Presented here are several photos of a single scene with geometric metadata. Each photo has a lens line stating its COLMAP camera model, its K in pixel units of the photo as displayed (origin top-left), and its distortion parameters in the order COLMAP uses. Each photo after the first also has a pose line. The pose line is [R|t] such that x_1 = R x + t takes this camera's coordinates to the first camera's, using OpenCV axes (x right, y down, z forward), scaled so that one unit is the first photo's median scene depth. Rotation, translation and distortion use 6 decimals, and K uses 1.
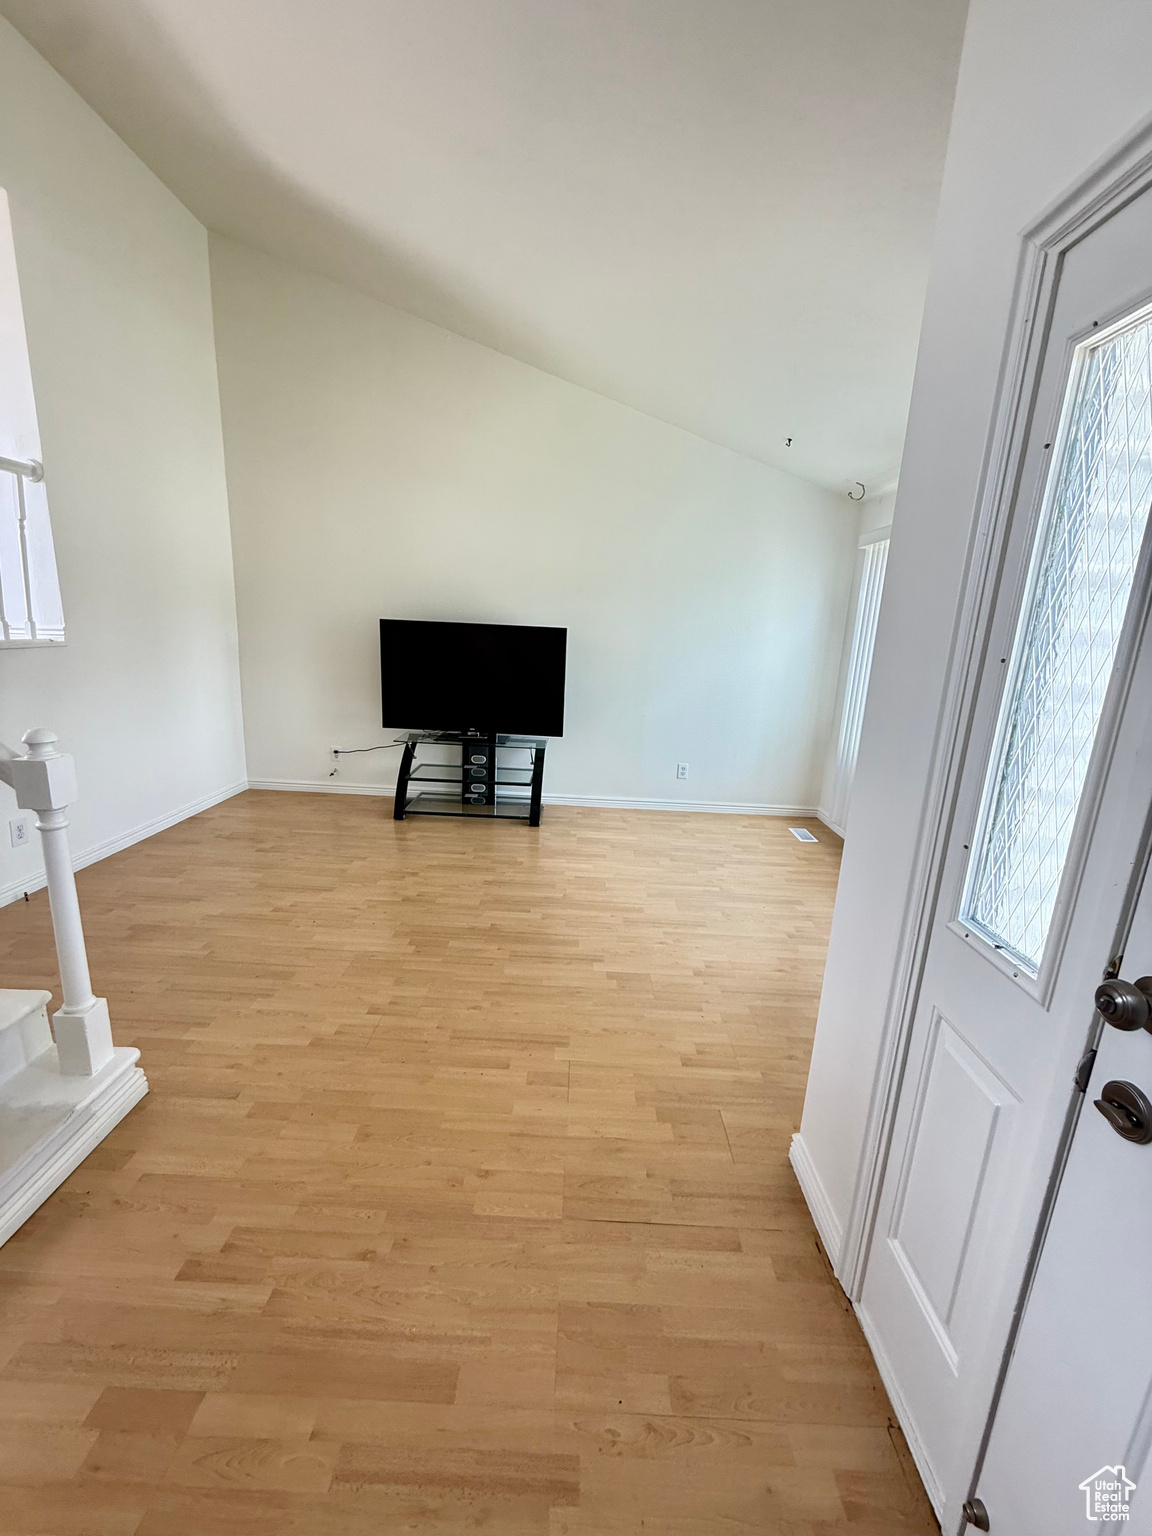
lens RADIAL K [[611.4, 0, 578.4], [0, 611.4, 758.3], [0, 0, 1]] dist [0.000070, -0.000019]
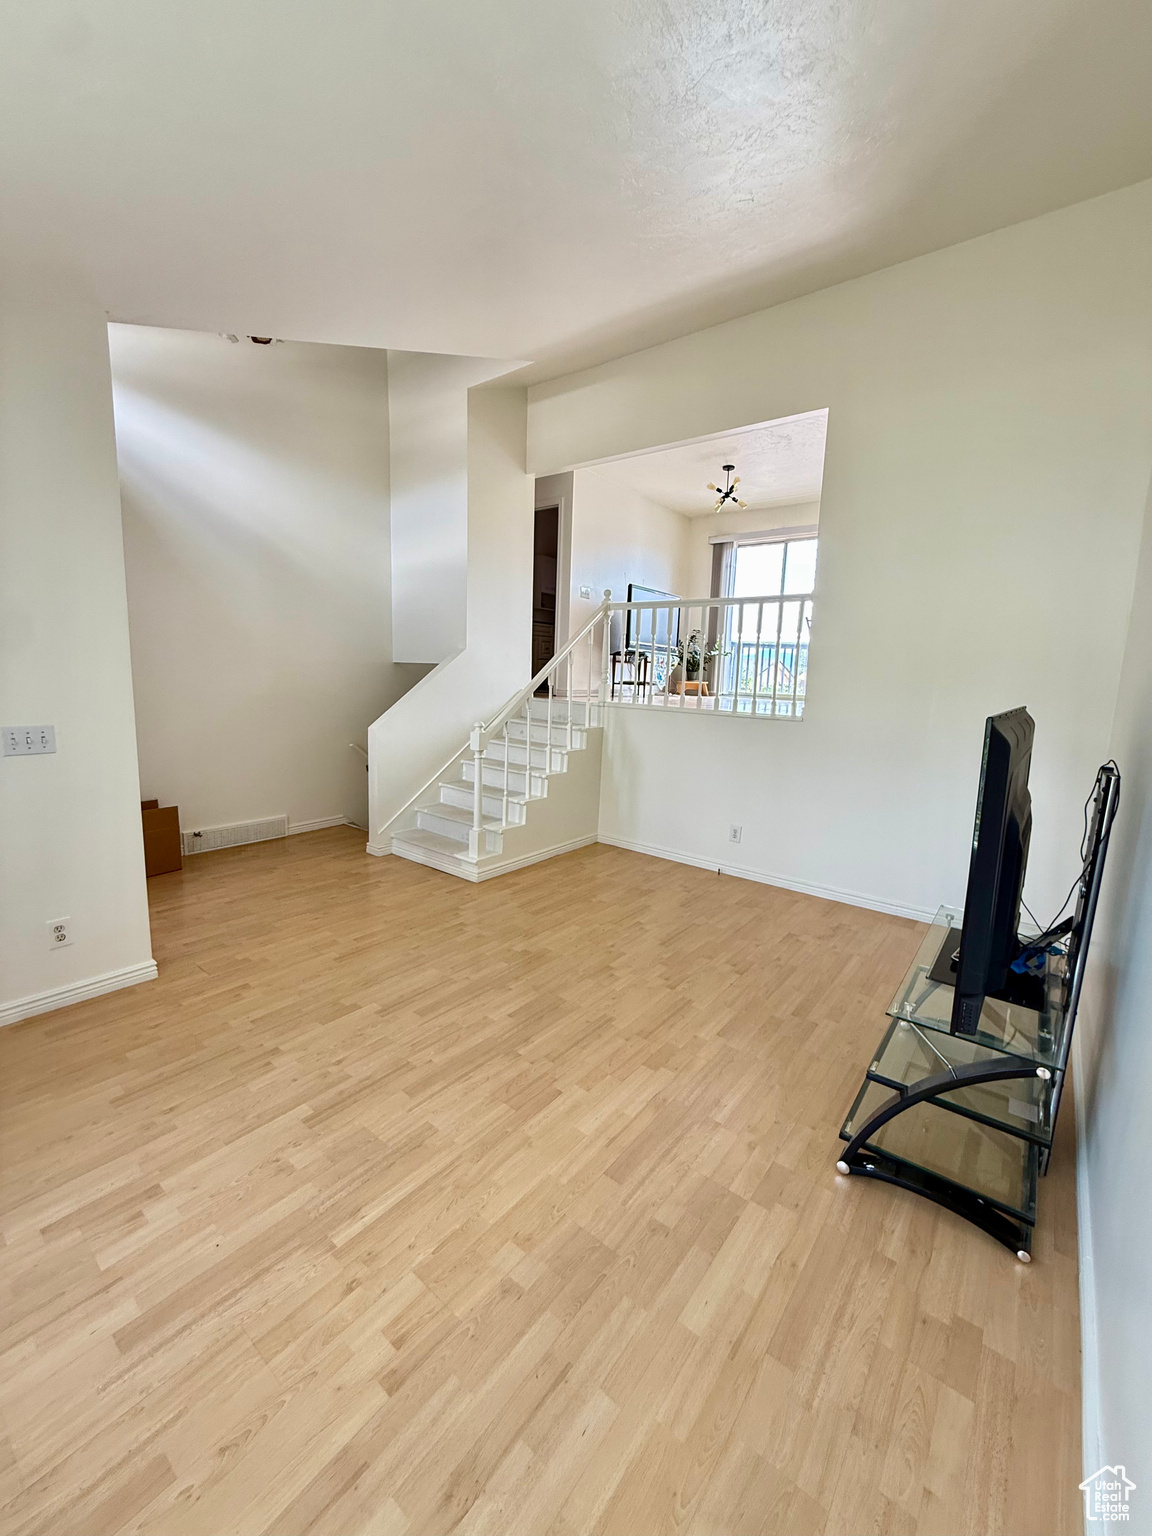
lens RADIAL K [[610.7, 0, 577.0], [0, 610.7, 779.0], [0, 0, 1]] dist [-0.000535, -0.000060]
pose [[-0.604628, 0.067560, -0.793638, 0.501233], [-0.232047, 0.938235, 0.256652, -0.289758], [0.761958, 0.339340, -0.551606, 1.393209]]
